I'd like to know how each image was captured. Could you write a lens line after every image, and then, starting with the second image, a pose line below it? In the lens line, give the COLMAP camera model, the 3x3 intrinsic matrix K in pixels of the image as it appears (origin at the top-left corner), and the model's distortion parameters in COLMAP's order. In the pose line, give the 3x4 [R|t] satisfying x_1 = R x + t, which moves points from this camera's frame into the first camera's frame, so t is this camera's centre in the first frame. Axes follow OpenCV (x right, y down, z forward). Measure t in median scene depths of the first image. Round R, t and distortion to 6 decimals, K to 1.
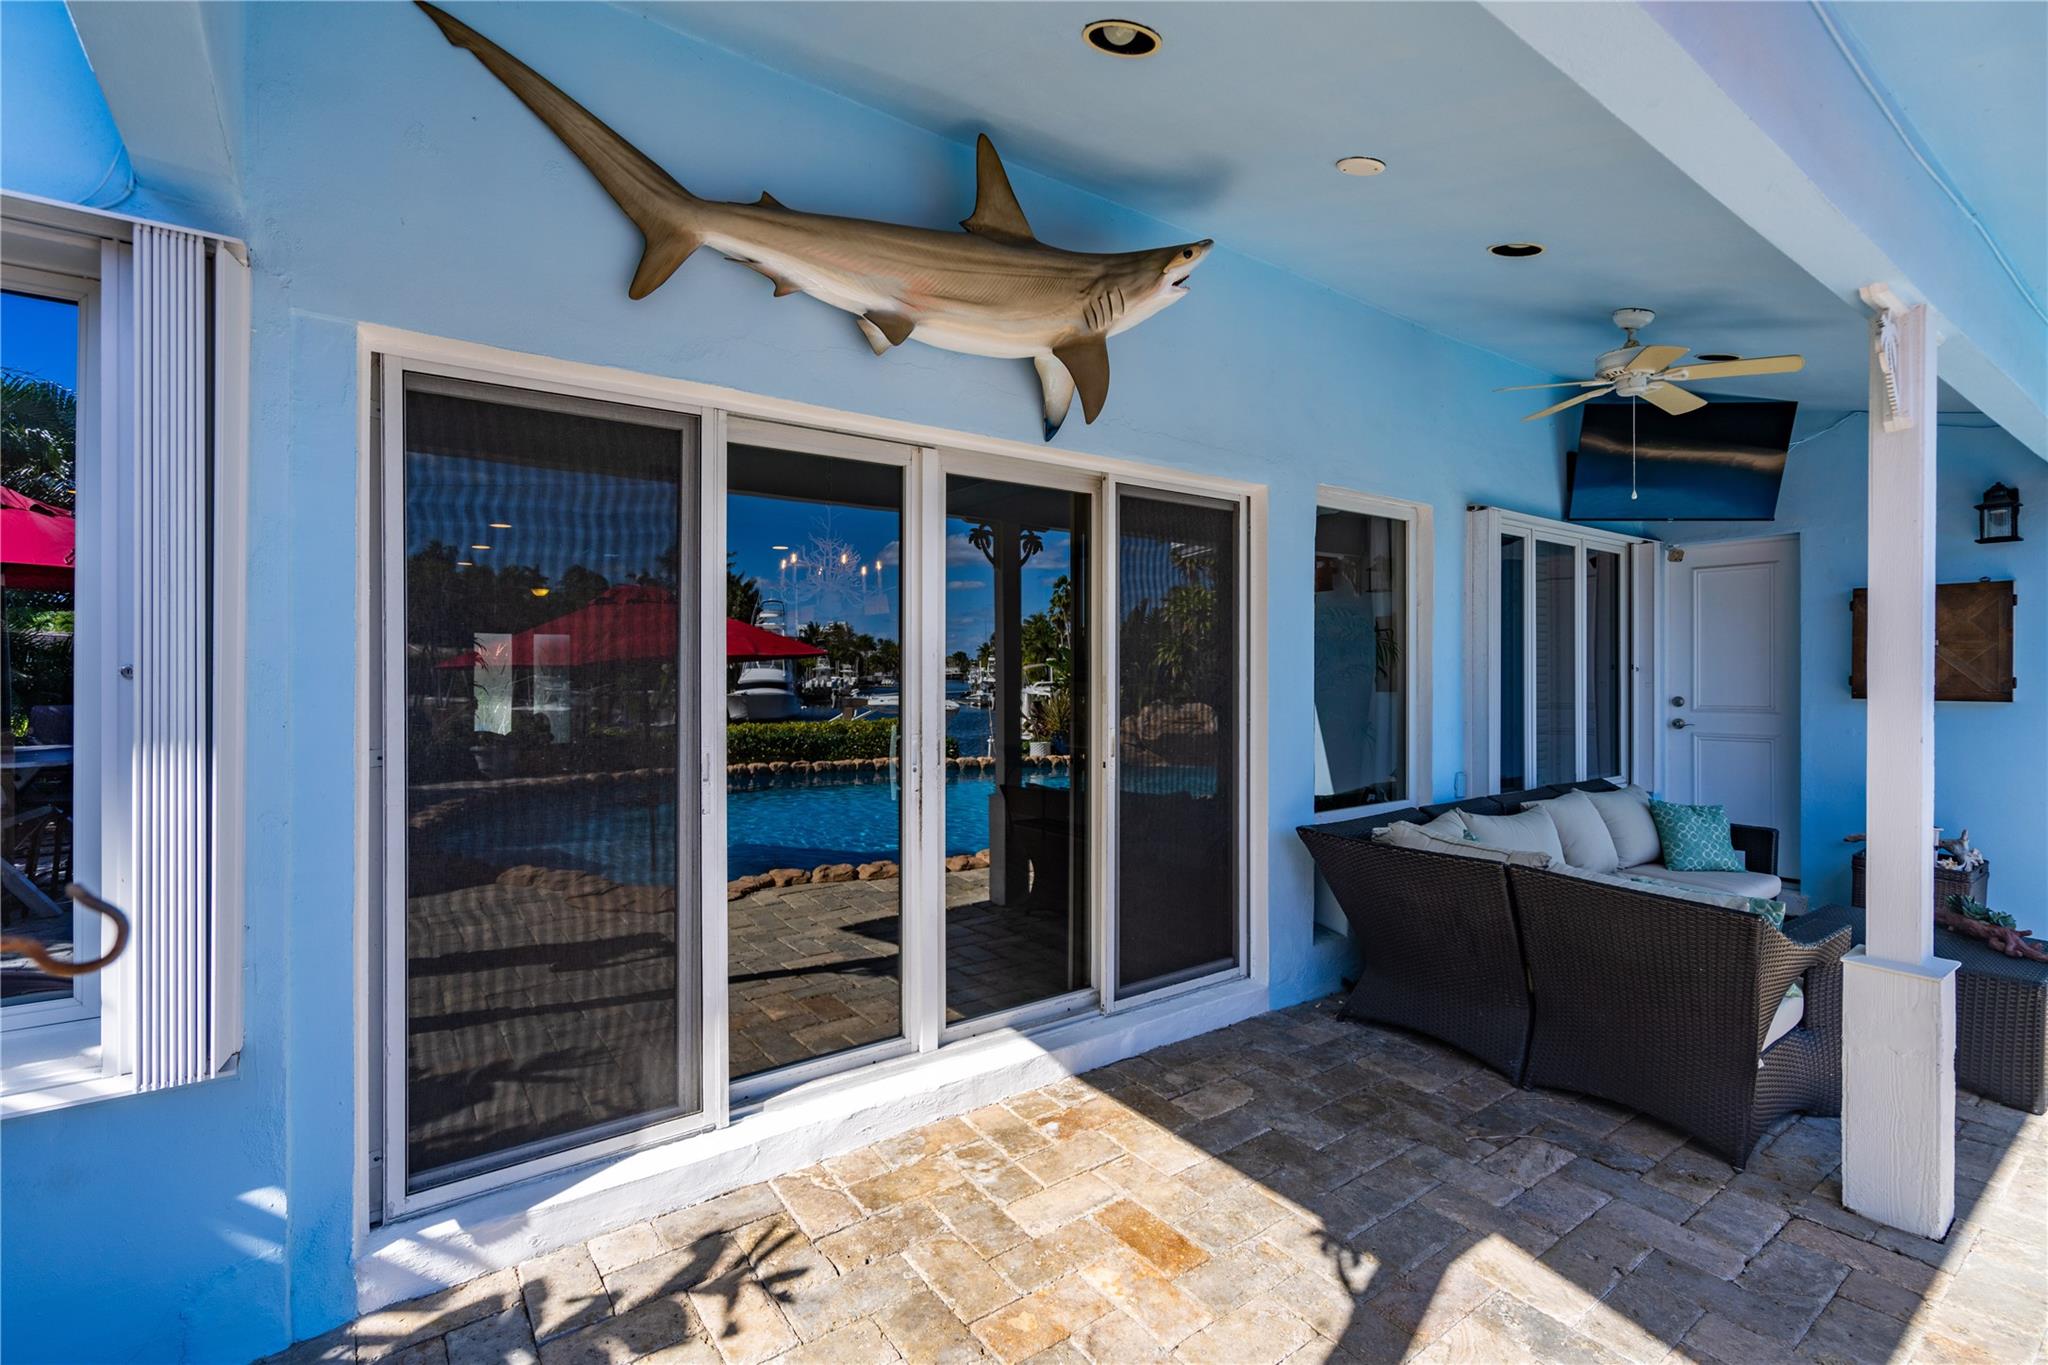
lens RADIAL K [[937.2, 0, 1004.0], [0, 937.2, 666.9], [0, 0, 1]] dist [-0.002152, 0.000473]
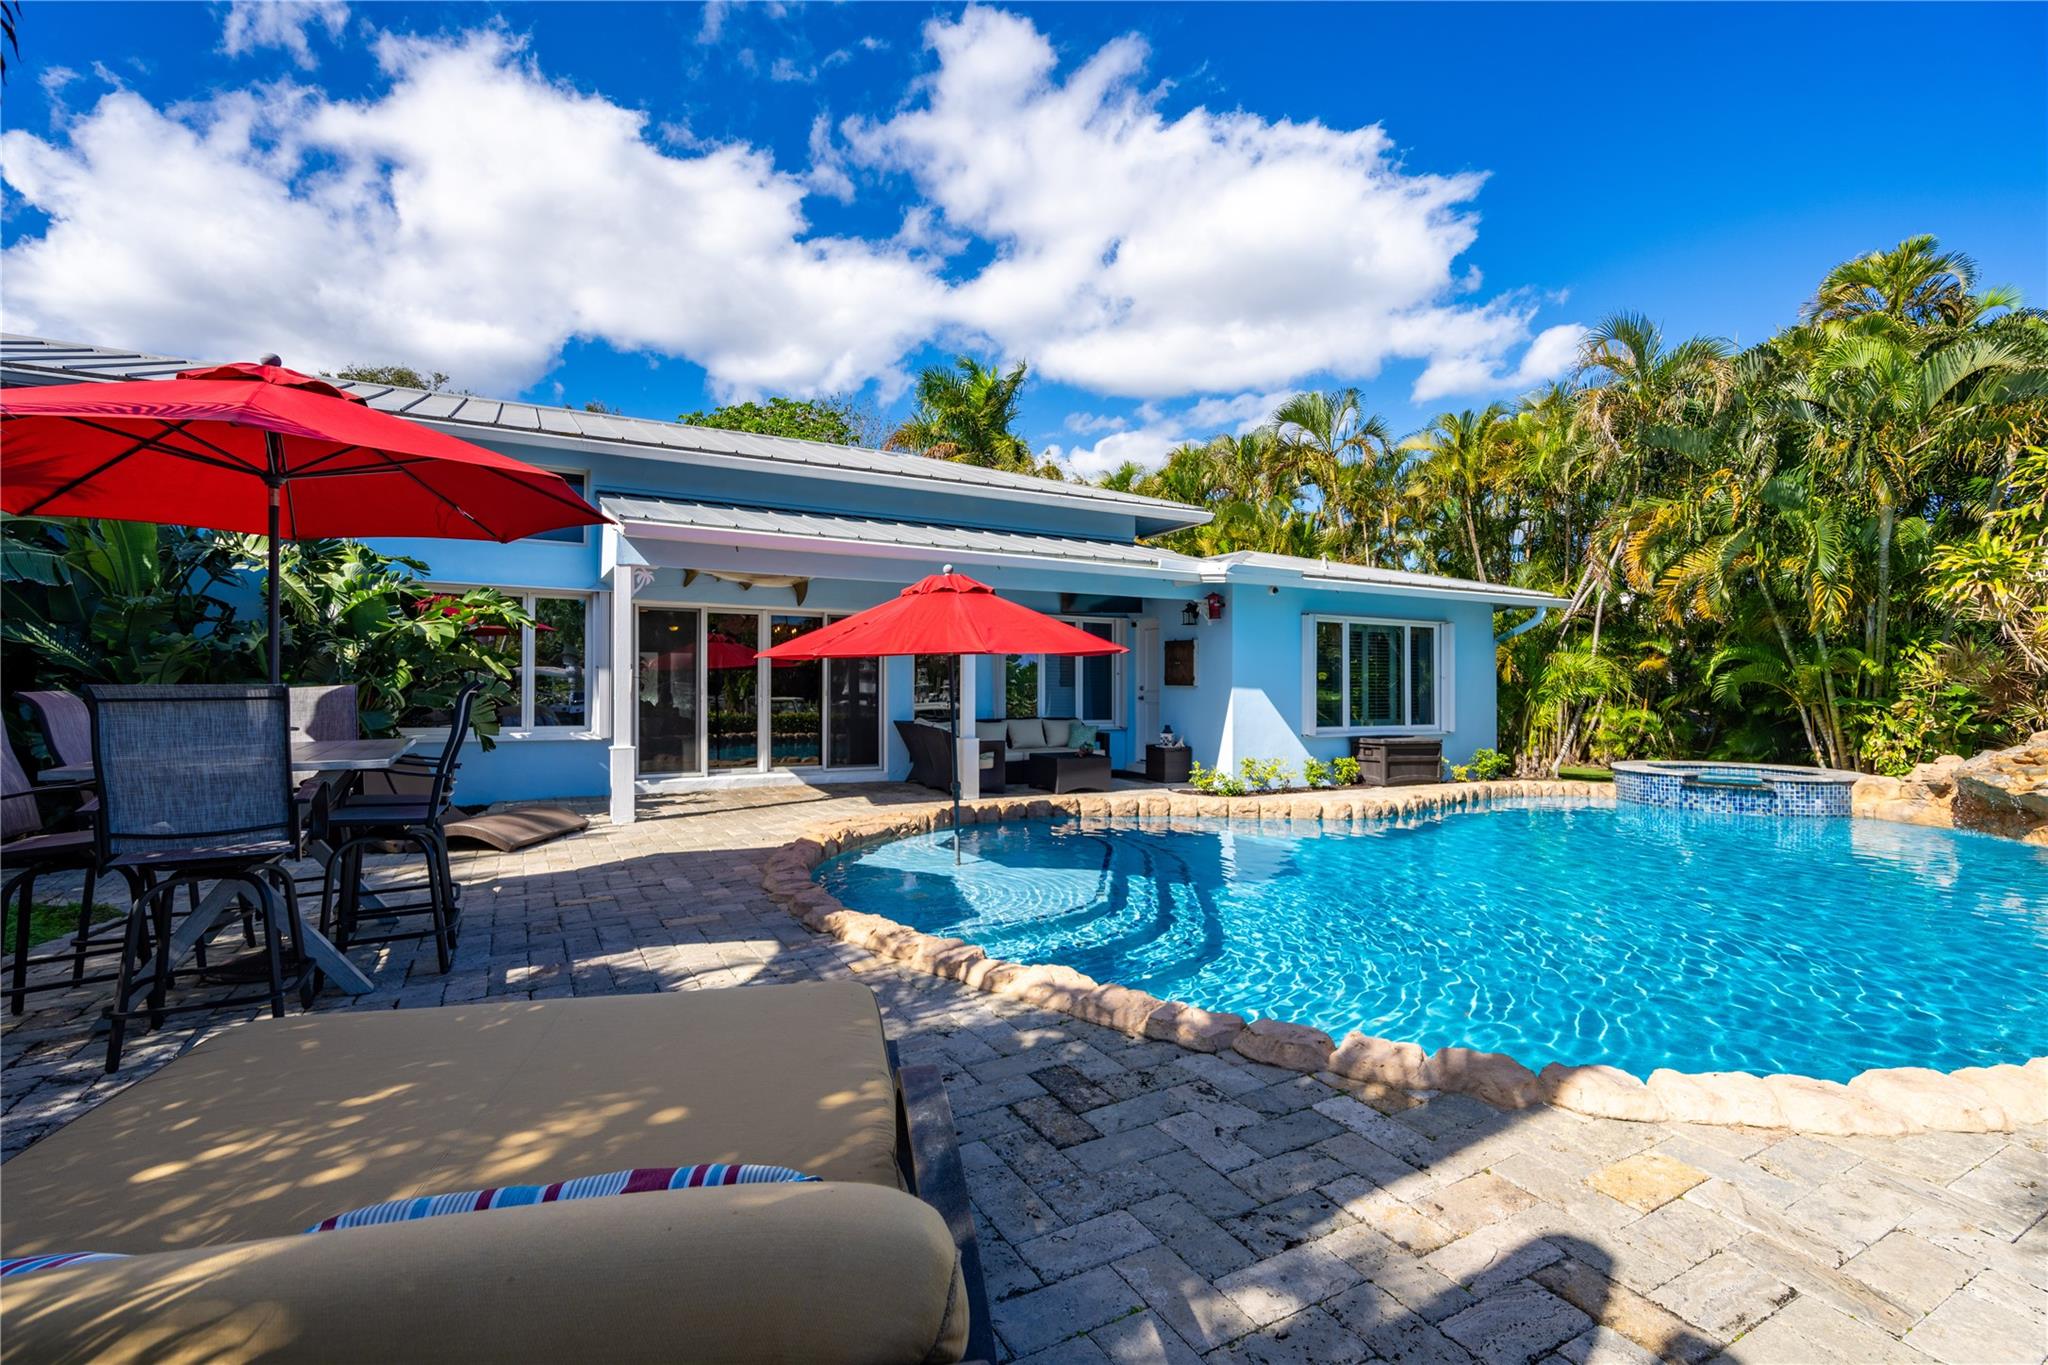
lens RADIAL K [[937.2, 0, 1004.0], [0, 937.2, 666.9], [0, 0, 1]] dist [-0.002152, 0.000473]
pose [[0.995240, 0.013157, -0.096567, 1.219029], [-0.014057, 0.999864, -0.008643, 0.018425], [0.096440, 0.009959, 0.995289, -2.595037]]
